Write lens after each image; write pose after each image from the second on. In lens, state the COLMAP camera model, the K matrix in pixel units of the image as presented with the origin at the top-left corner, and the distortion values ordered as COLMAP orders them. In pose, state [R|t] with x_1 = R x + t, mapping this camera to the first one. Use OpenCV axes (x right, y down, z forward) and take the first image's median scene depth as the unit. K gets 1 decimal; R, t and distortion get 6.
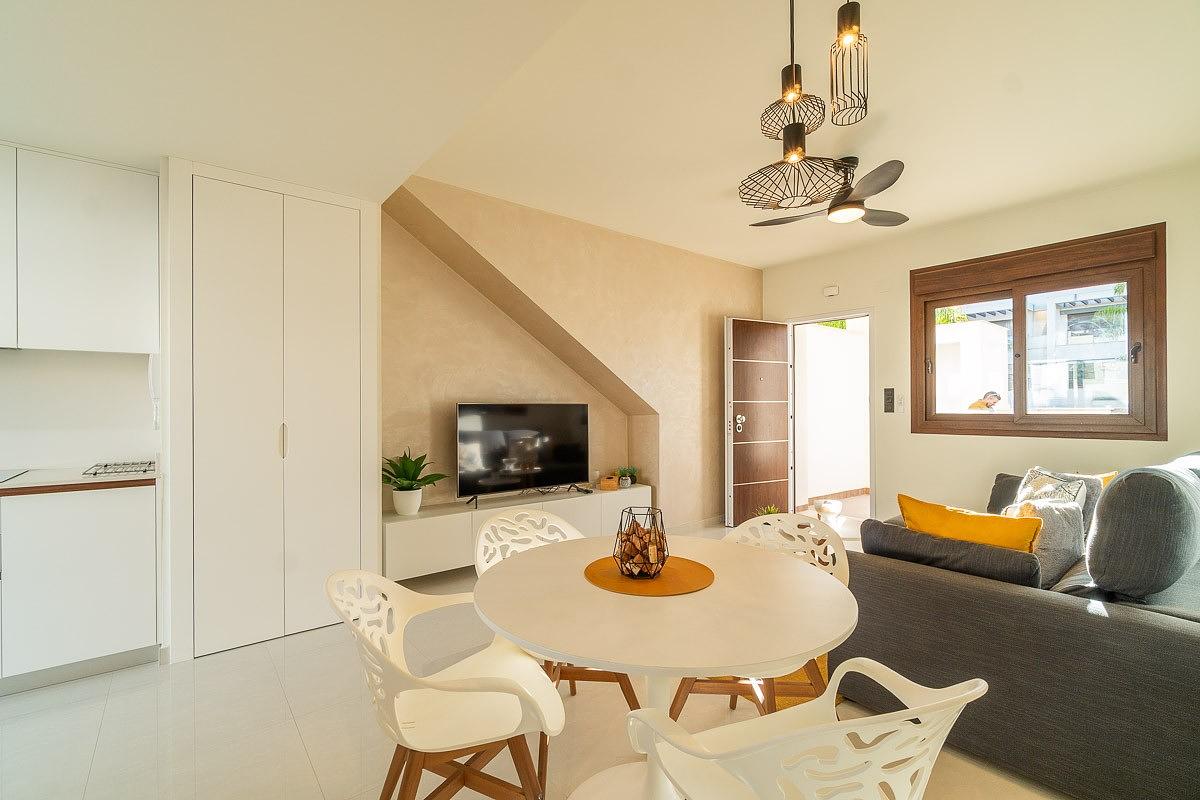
lens RADIAL K [[514.9, 0, 598.5], [0, 514.9, 406.2], [0, 0, 1]] dist [-0.008327, 0.000144]
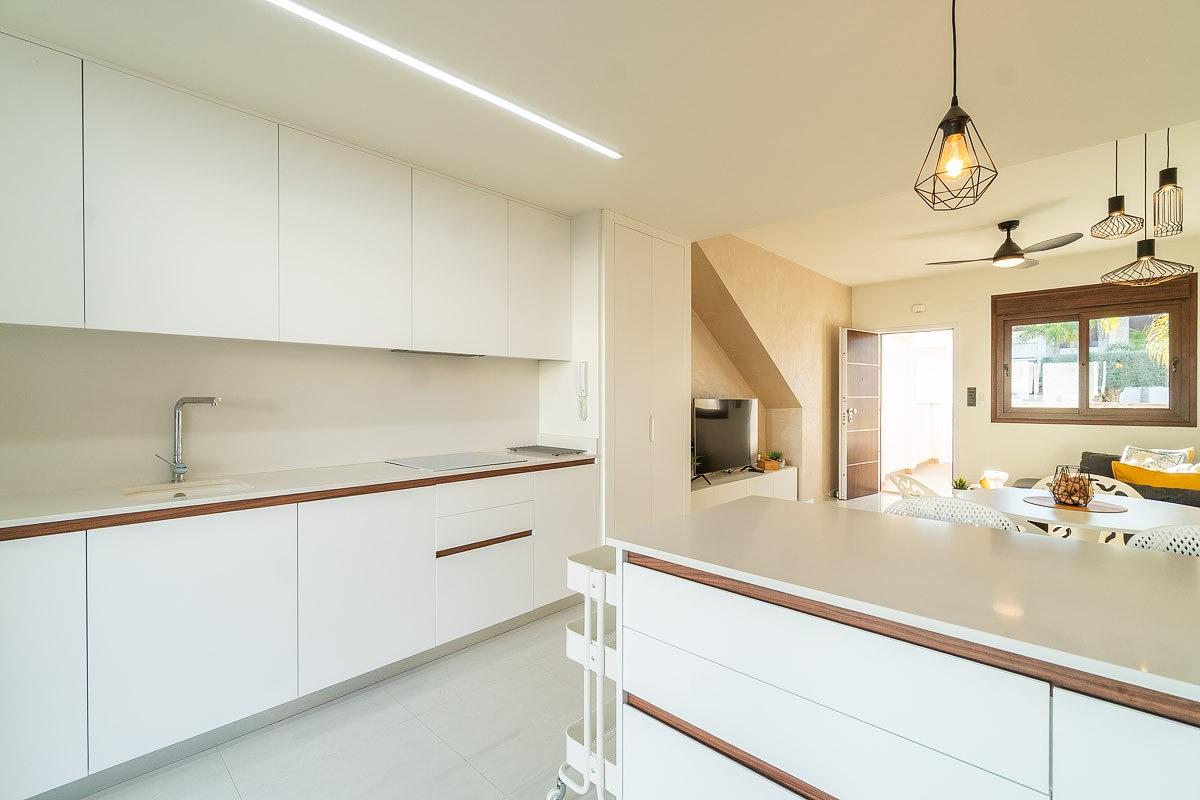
lens RADIAL K [[517.1, 0, 594.3], [0, 517.1, 401.2], [0, 0, 1]] dist [0.000961, 0.000242]
pose [[0.991559, 0.002855, 0.129626, -0.595816], [-0.003894, 0.999962, 0.007764, -0.007730], [-0.129599, -0.008203, 0.991533, -0.169901]]
